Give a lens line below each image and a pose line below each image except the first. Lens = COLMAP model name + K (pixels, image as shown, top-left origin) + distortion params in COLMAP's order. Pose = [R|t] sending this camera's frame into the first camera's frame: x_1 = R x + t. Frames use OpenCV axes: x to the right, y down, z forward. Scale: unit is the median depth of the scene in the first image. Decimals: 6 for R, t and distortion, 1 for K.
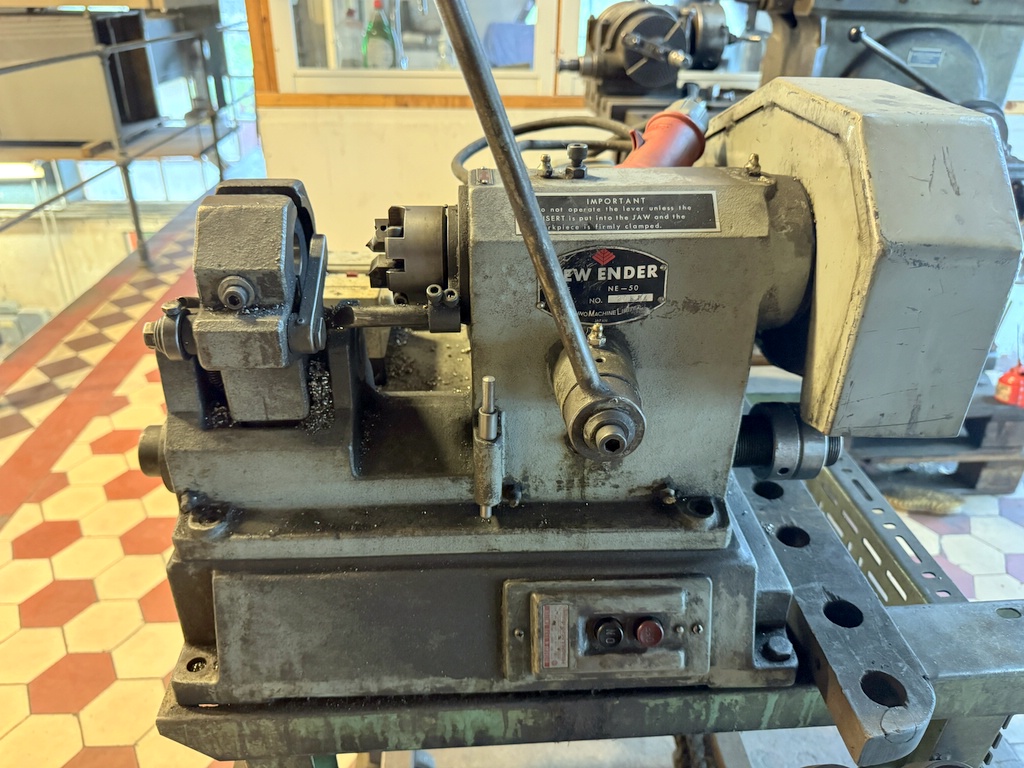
lens RADIAL K [[734.7, 0, 501.7], [0, 734.7, 377.9], [0, 0, 1]] dist [0.006985, -0.023392]
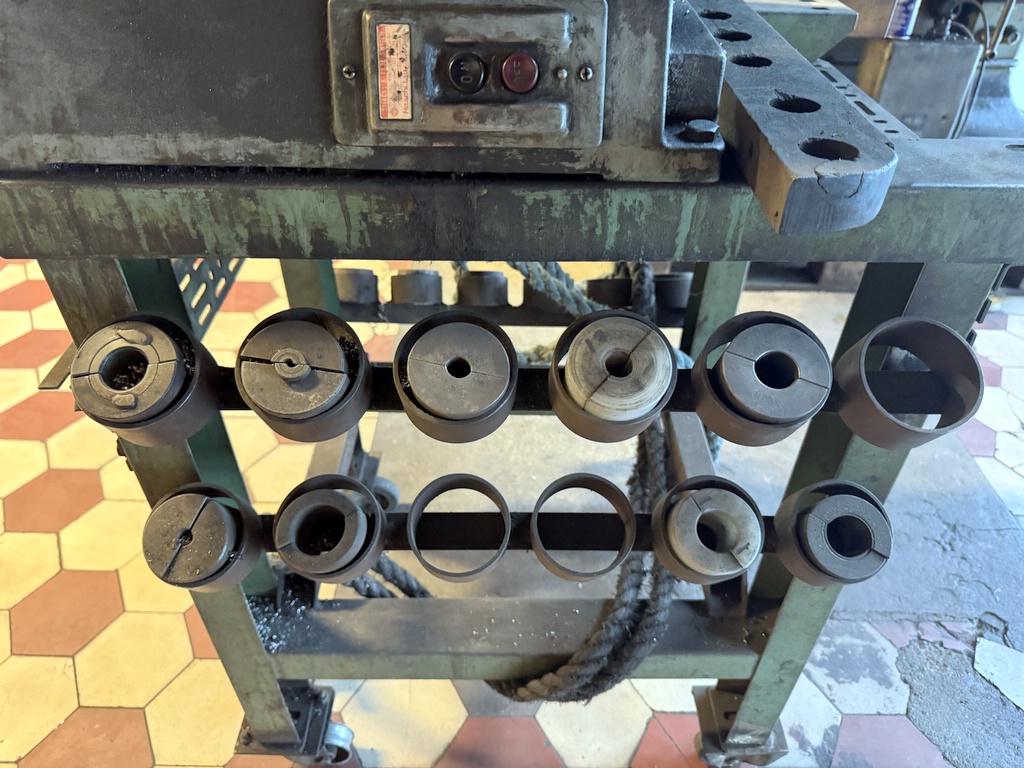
lens RADIAL K [[734.7, 0, 508.7], [0, 734.7, 376.8], [0, 0, 1]] dist [0.006985, -0.023392]
pose [[0.998069, 0.042343, -0.045443, 0.232611], [-0.034285, 0.985632, 0.165394, 0.519031], [0.051793, -0.163516, 0.985180, 0.204884]]
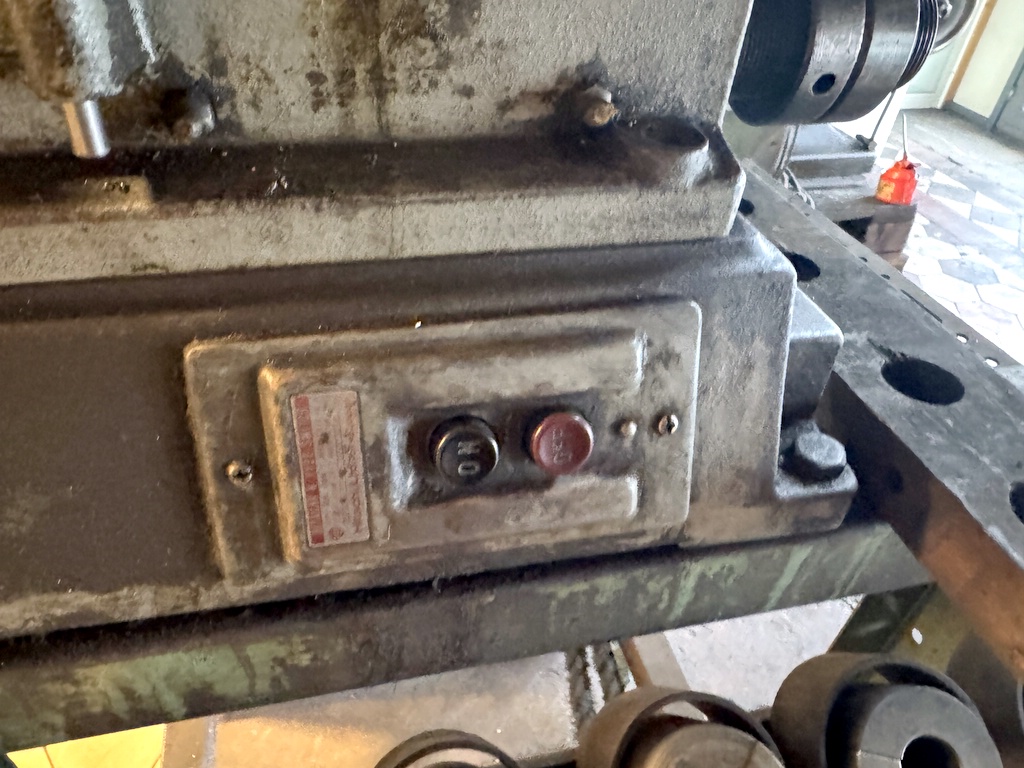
lens RADIAL K [[734.7, 0, 460.8], [0, 734.7, 376.1], [0, 0, 1]] dist [0.006985, -0.023392]
pose [[0.988639, -0.072952, 0.131420, 0.091374], [0.048019, 0.981796, 0.183767, 0.226332], [-0.142434, -0.175369, 0.974145, 0.597369]]
